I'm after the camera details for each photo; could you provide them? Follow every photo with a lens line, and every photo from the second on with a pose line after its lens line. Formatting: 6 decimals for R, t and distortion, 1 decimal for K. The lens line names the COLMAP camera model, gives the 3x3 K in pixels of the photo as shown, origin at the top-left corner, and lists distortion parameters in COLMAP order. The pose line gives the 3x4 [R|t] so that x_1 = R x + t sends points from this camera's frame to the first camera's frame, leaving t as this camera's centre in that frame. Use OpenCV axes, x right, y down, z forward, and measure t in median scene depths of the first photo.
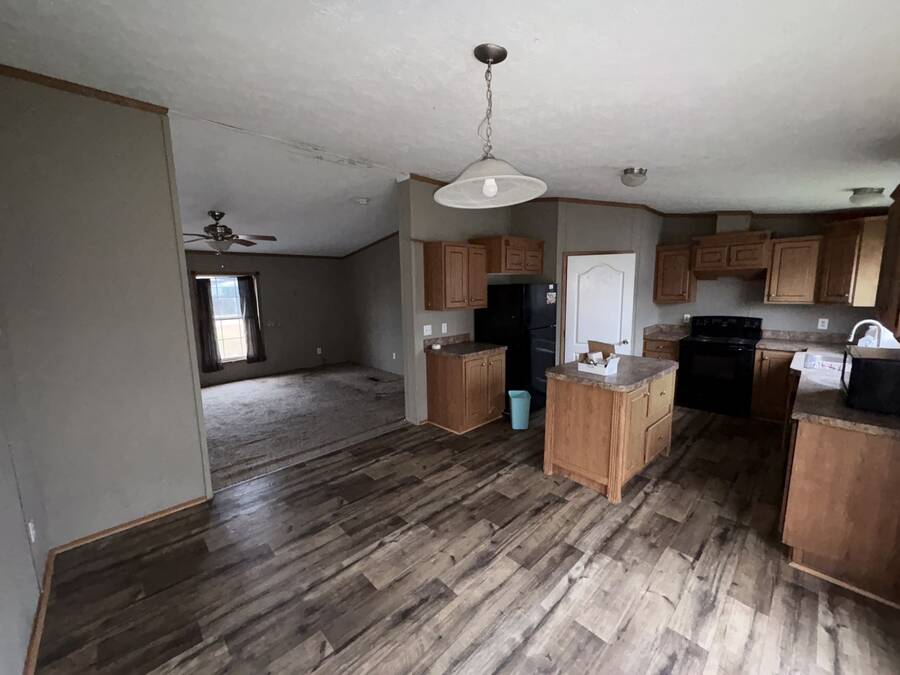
lens RADIAL K [[358.6, 0, 450.0], [0, 358.6, 337.5], [0, 0, 1]] dist [0.000809, -0.000032]
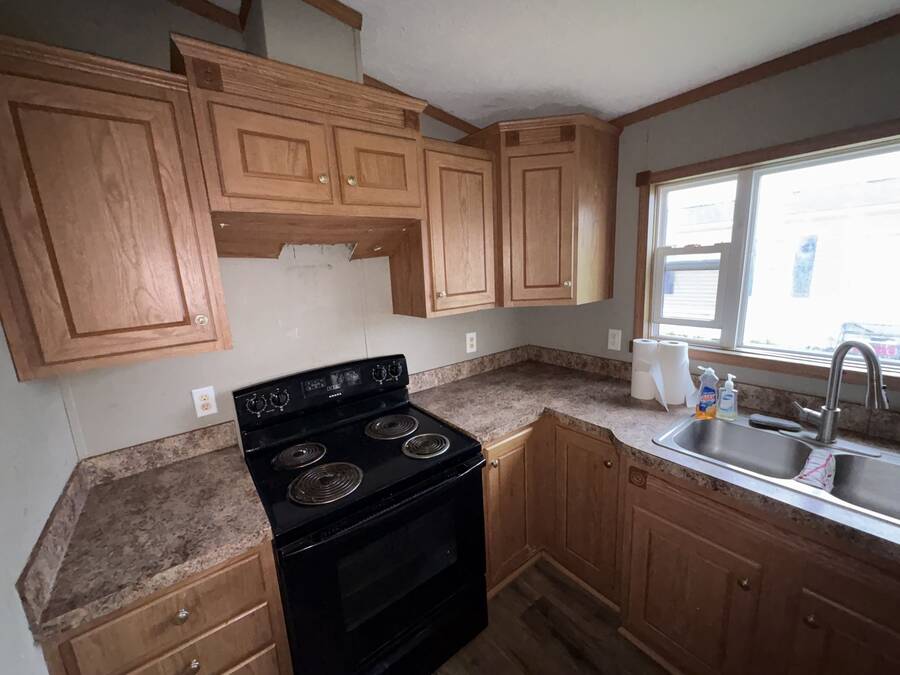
lens RADIAL K [[358.6, 0, 450.0], [0, 358.6, 337.5], [0, 0, 1]] dist [0.000809, -0.000032]
pose [[0.112802, -0.184041, 0.976424, 0.554148], [0.186492, 0.969154, 0.161125, -0.141770], [-0.975959, 0.163920, 0.143645, 1.002961]]
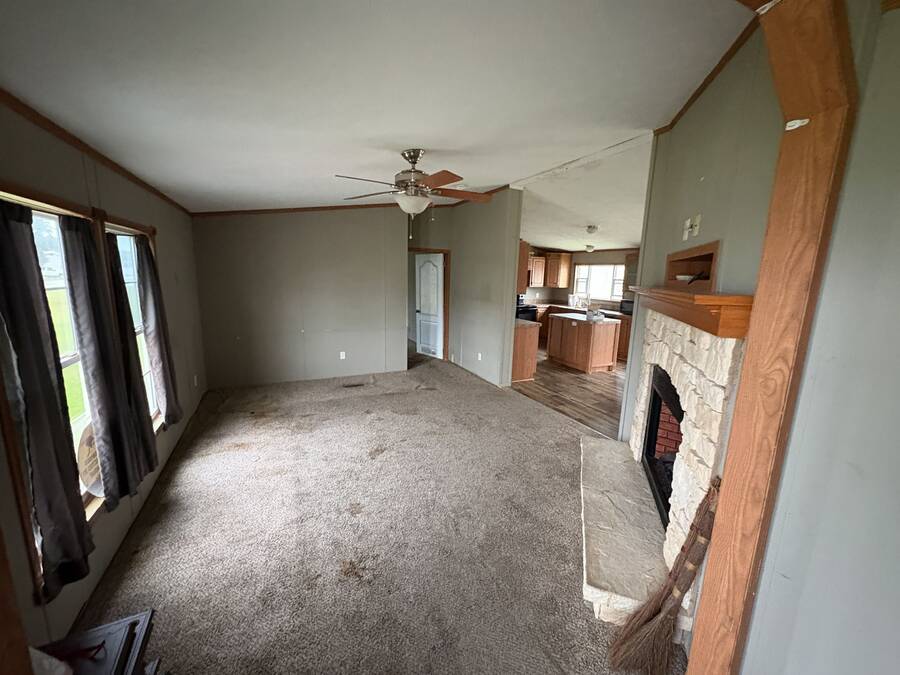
lens RADIAL K [[358.6, 0, 450.0], [0, 358.6, 337.5], [0, 0, 1]] dist [0.000809, -0.000032]
pose [[0.317454, -0.141404, 0.937672, -1.403356], [0.101569, 0.988201, 0.114637, -0.095035], [-0.942819, 0.058846, 0.328070, 0.830381]]
